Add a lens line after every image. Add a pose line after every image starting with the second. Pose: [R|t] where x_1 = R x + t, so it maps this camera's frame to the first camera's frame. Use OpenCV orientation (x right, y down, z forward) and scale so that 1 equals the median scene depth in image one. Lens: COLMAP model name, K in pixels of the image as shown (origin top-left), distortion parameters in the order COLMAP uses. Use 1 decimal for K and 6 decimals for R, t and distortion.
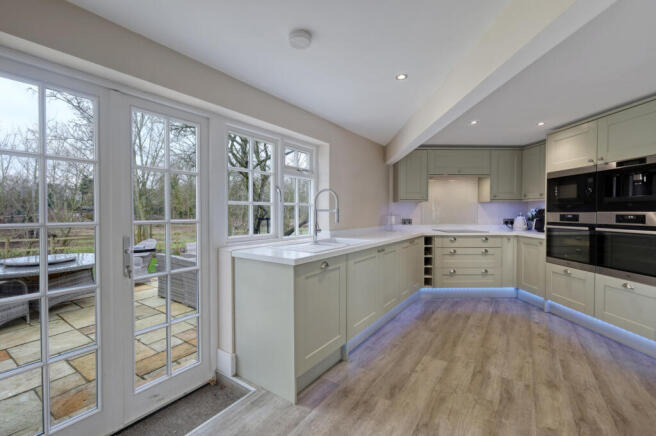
lens RADIAL K [[291.7, 0, 331.4], [0, 291.7, 212.1], [0, 0, 1]] dist [-0.001086, -0.000197]
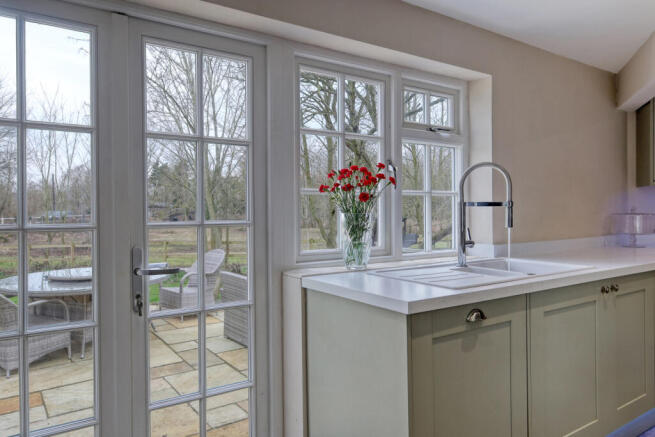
lens RADIAL K [[468.6, 0, 327.8], [0, 468.6, 205.7], [0, 0, 1]] dist [0.000418, -0.000355]
pose [[0.932025, -0.006638, -0.362333, 0.023818], [0.003329, 0.999947, -0.009757, 0.004145], [0.362378, 0.007888, 0.931998, 0.140535]]
